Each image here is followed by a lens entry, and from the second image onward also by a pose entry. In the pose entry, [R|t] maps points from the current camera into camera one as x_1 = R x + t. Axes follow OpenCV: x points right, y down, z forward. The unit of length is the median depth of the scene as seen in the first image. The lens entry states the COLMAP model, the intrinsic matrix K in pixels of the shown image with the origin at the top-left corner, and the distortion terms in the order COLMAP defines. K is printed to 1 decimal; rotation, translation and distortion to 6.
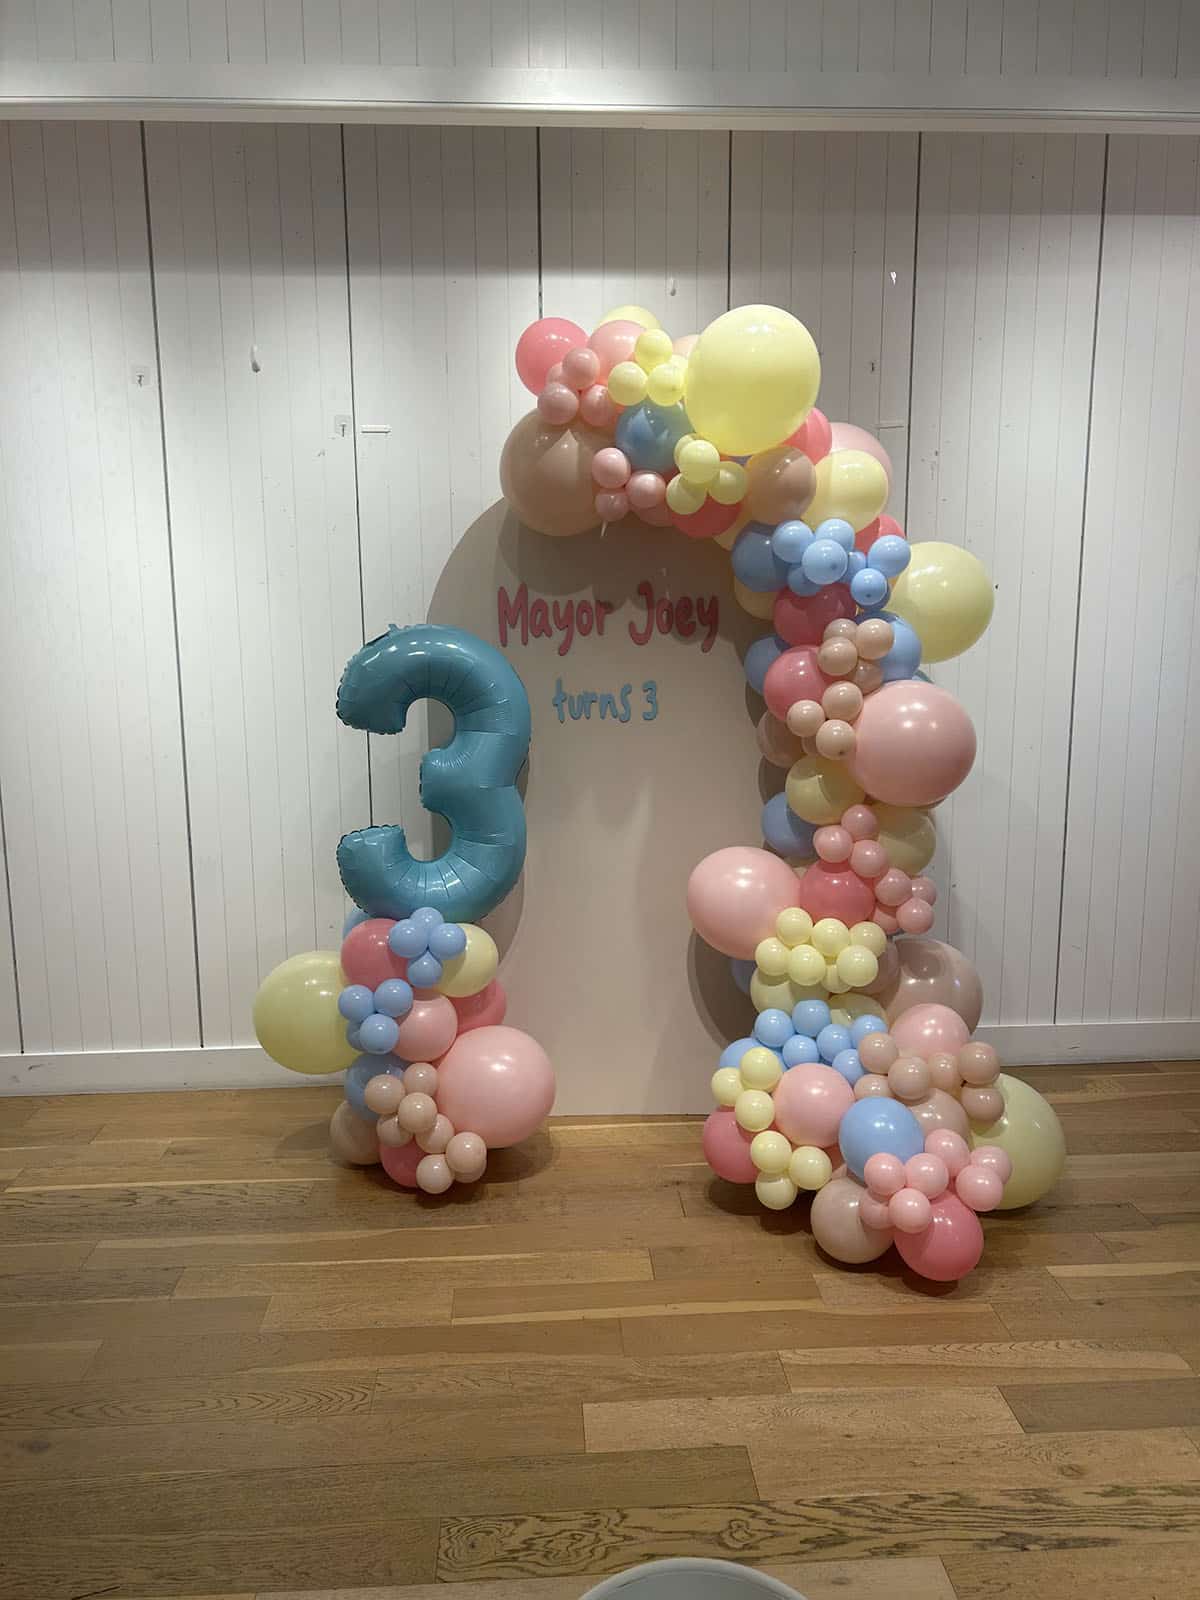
lens RADIAL K [[1228.0, 0, 594.0], [0, 1228.0, 798.2], [0, 0, 1]] dist [0.036576, -0.037367]
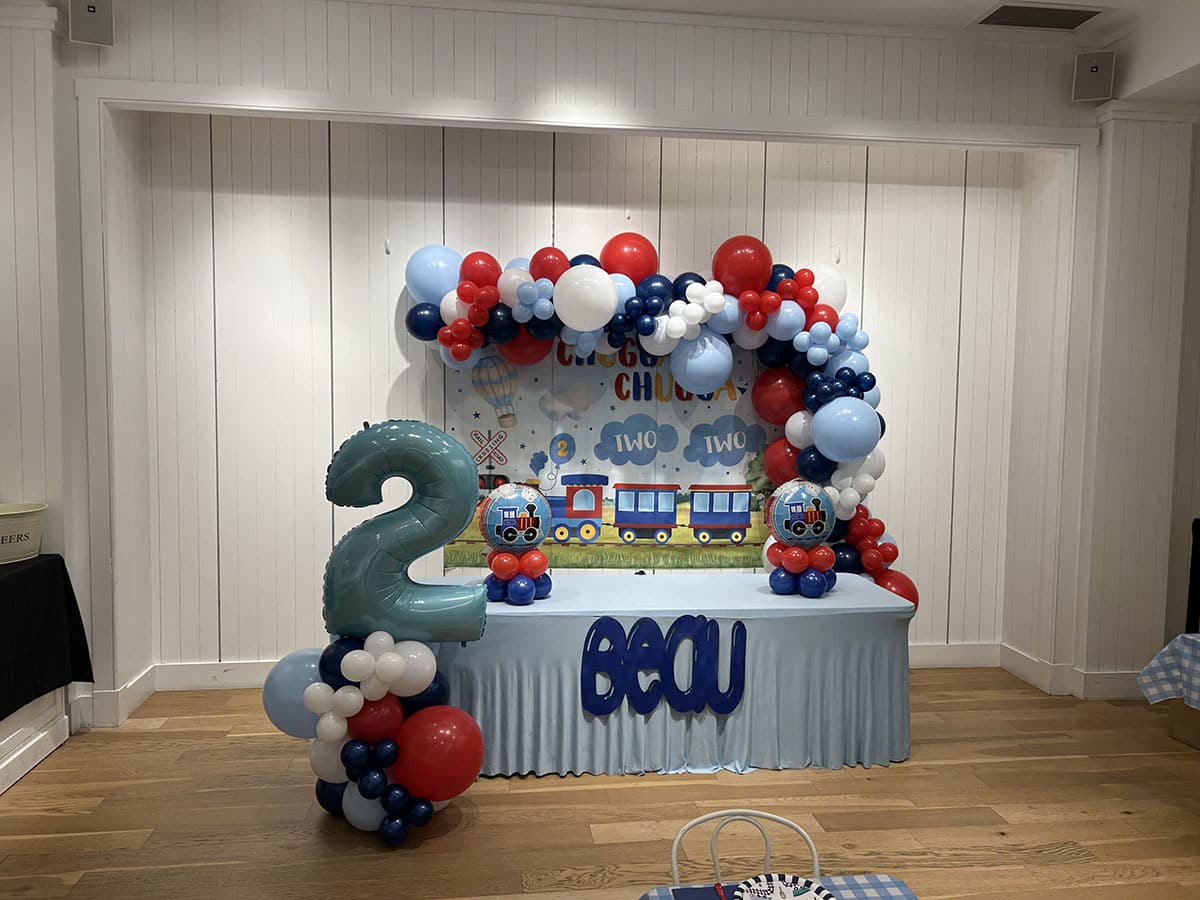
lens RADIAL K [[921.0, 0, 595.7], [0, 921.0, 443.3], [0, 0, 1]] dist [0.036576, -0.037367]
pose [[0.997680, 0.015592, 0.066268, -0.093043], [-0.008920, 0.994965, -0.099821, 0.061488], [-0.067490, 0.098998, 0.992796, -0.389776]]
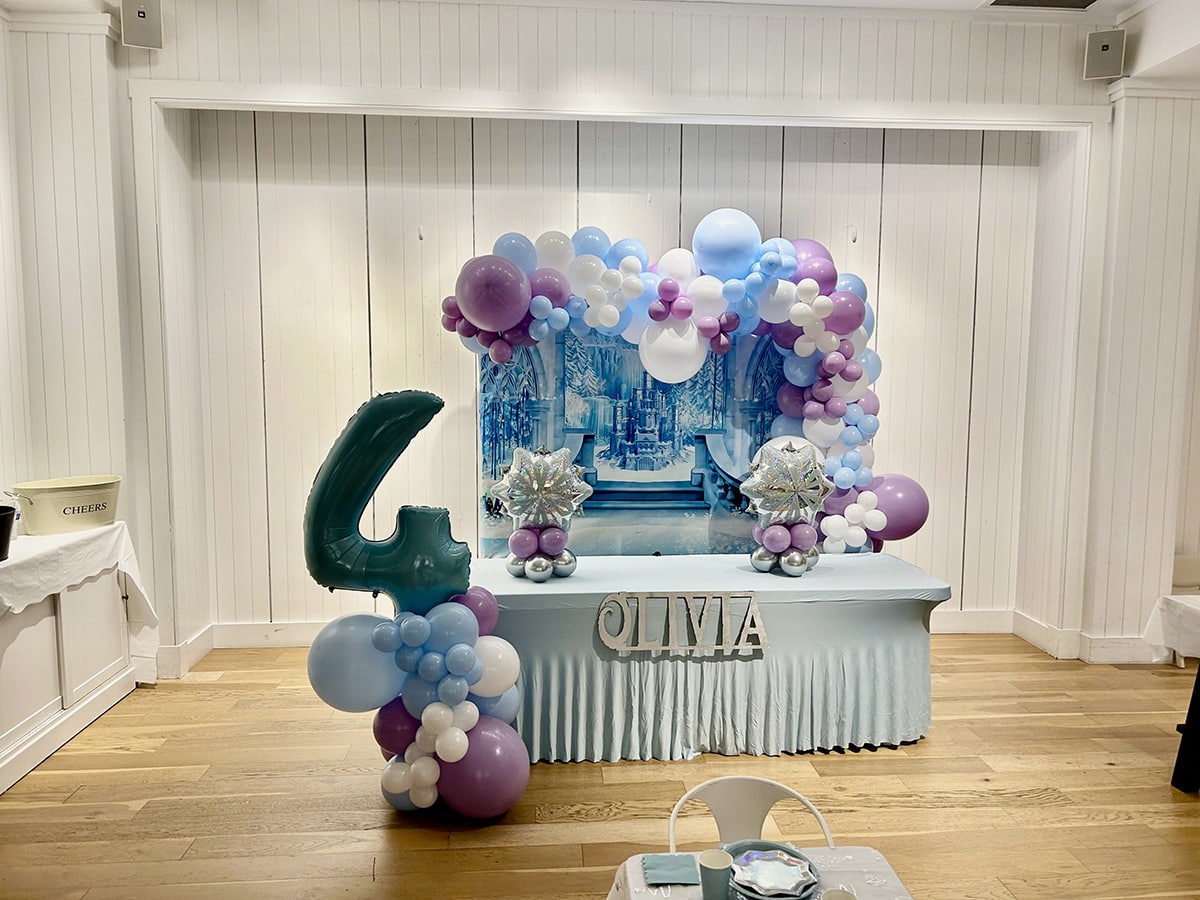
lens RADIAL K [[921.0, 0, 608.6], [0, 921.0, 450.3], [0, 0, 1]] dist [0.036576, -0.037367]
pose [[0.999734, 0.010721, 0.020434, -0.031824], [-0.009305, 0.997630, -0.068172, 0.077070], [-0.021117, 0.067963, 0.997464, -0.488176]]
